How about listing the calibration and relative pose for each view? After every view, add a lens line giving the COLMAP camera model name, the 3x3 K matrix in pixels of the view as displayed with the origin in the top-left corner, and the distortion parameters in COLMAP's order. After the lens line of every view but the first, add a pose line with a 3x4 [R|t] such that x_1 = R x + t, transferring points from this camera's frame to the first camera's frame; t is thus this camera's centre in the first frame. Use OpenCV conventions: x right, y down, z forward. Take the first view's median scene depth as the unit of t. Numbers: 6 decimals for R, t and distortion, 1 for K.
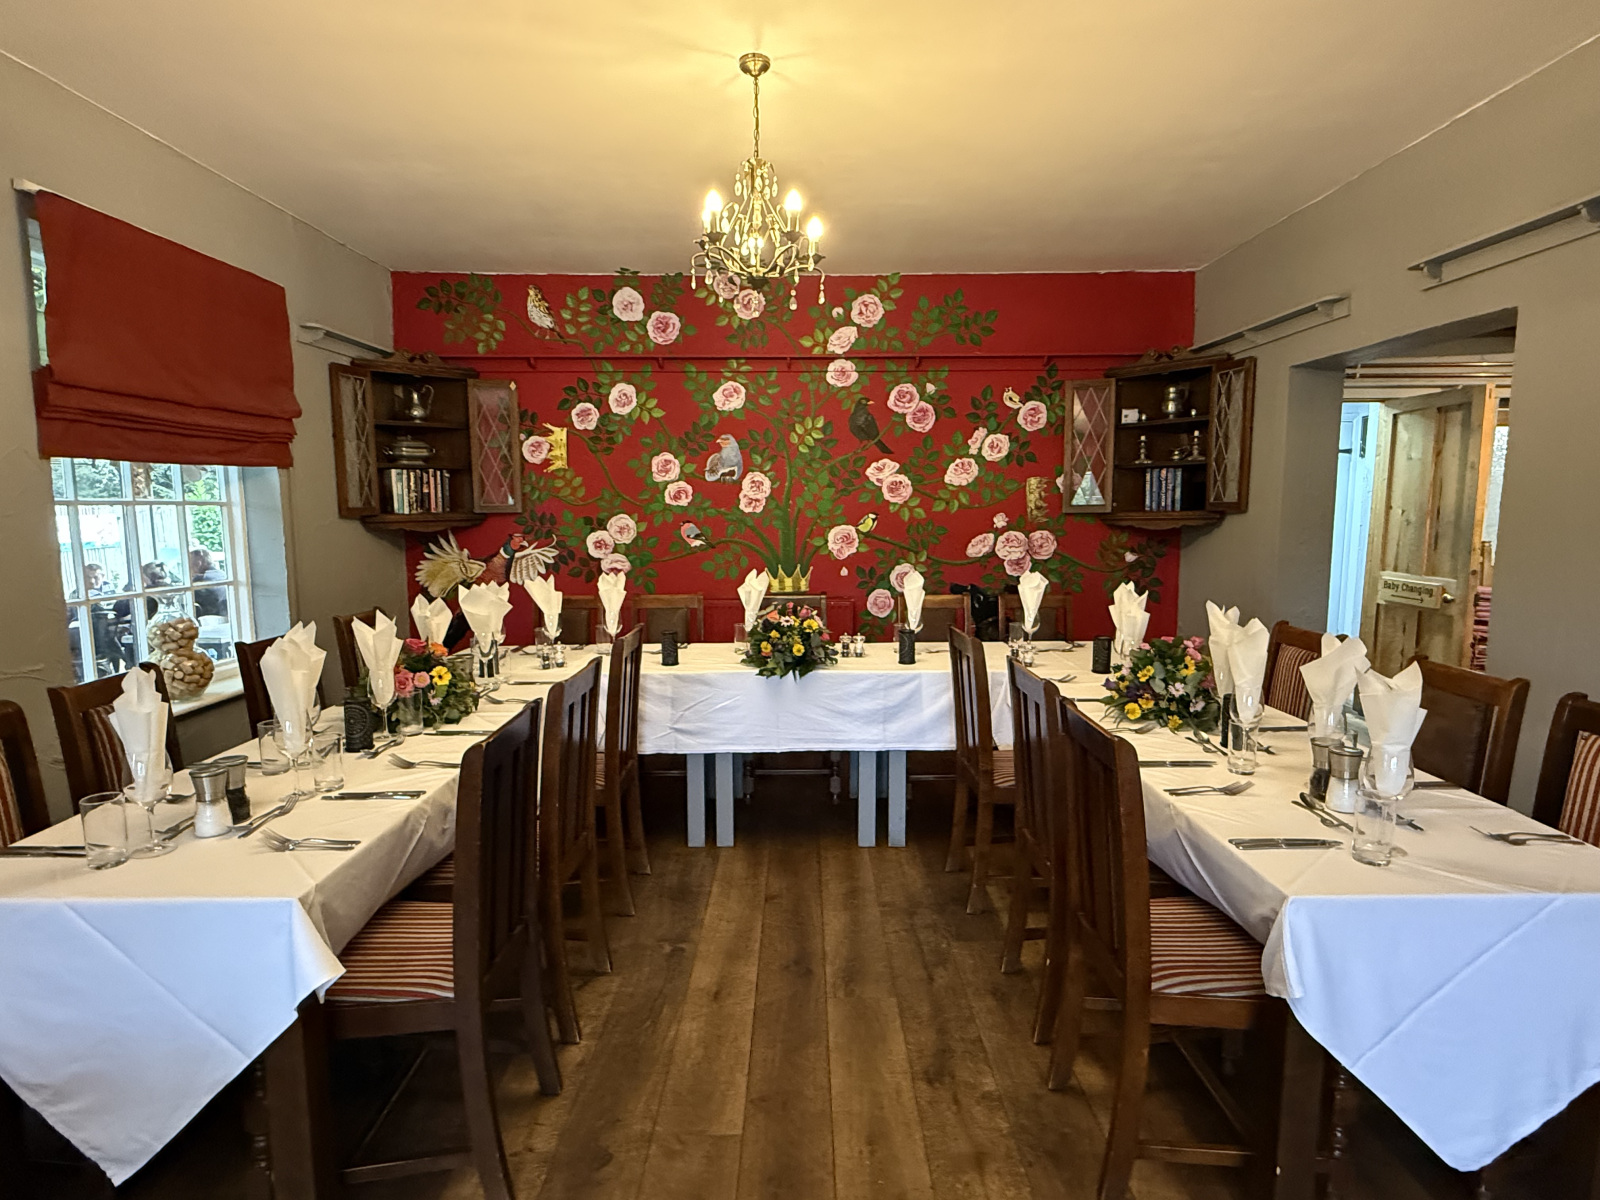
lens RADIAL K [[841.1, 0, 800.5], [0, 841.1, 602.4], [0, 0, 1]] dist [-0.004422, -0.000268]
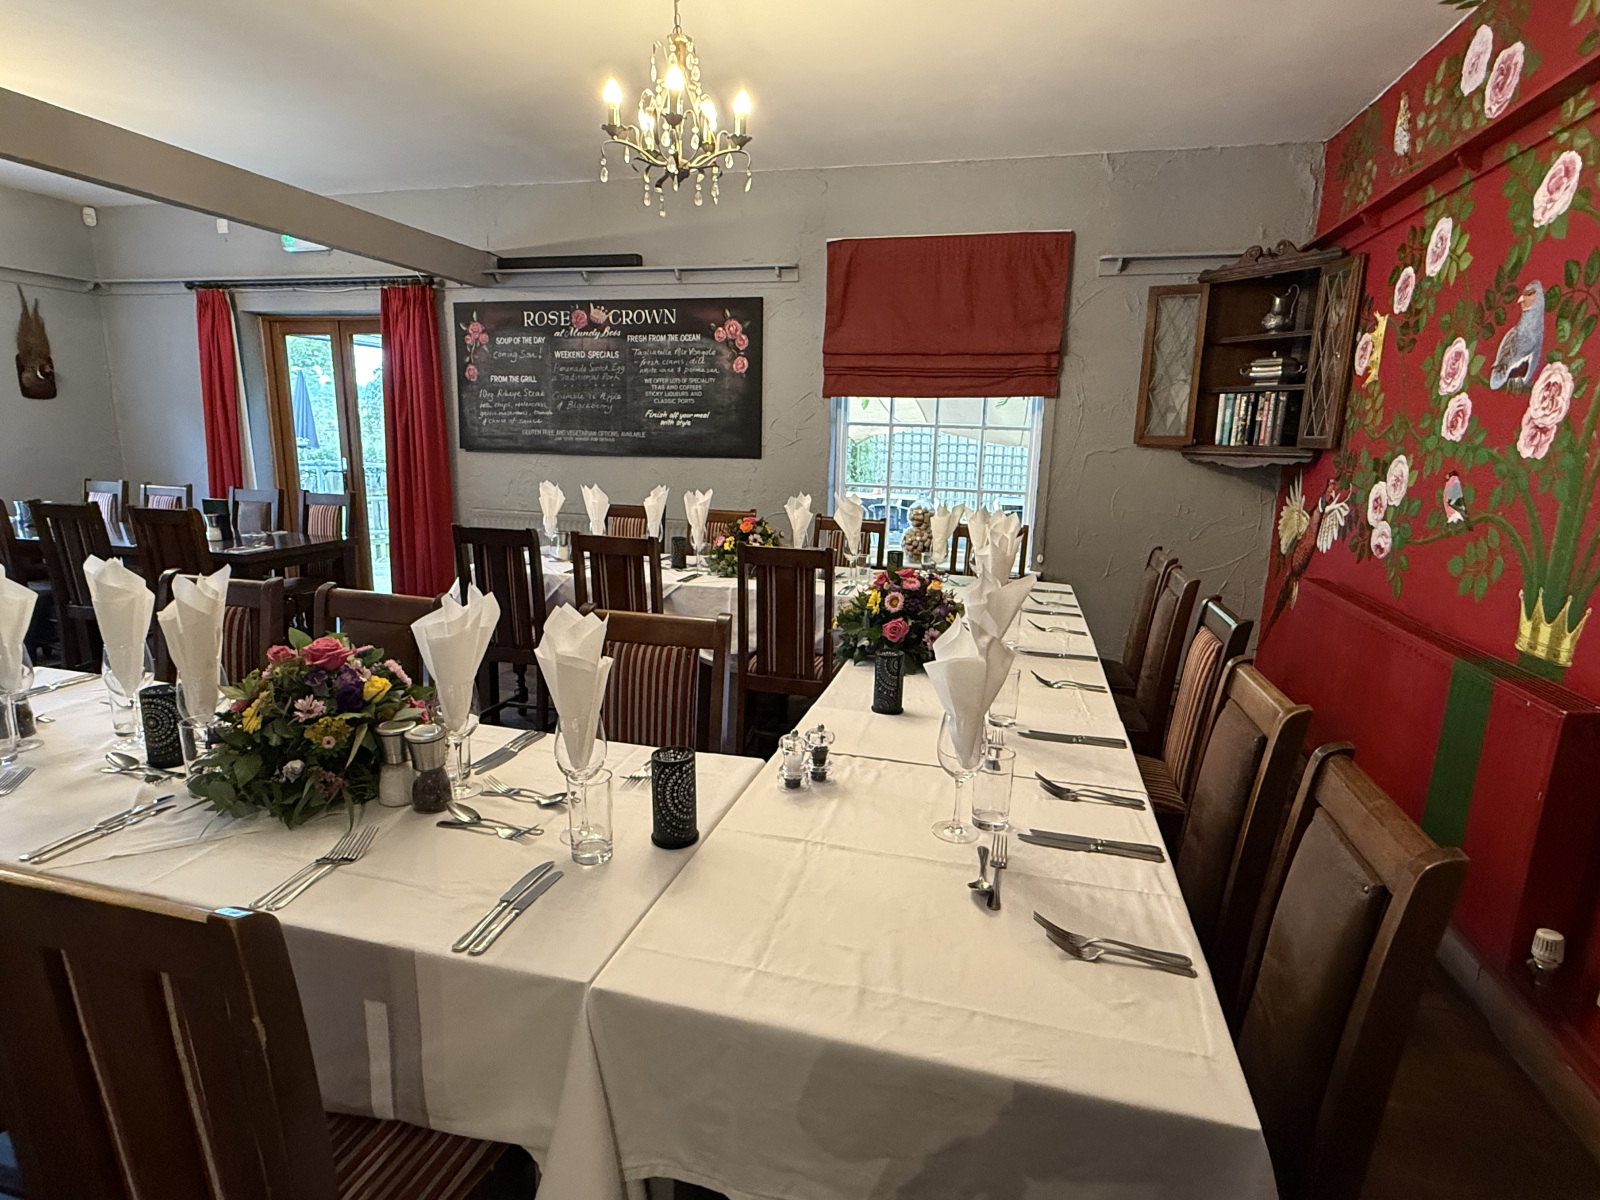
lens RADIAL K [[841.1, 0, 798.2], [0, 841.1, 600.1], [0, 0, 1]] dist [-0.004422, -0.000268]
pose [[-0.255094, 0.188498, -0.948365, 0.465138], [-0.137053, 0.963862, 0.228443, -0.083981], [0.957154, 0.188251, -0.220041, 0.751717]]
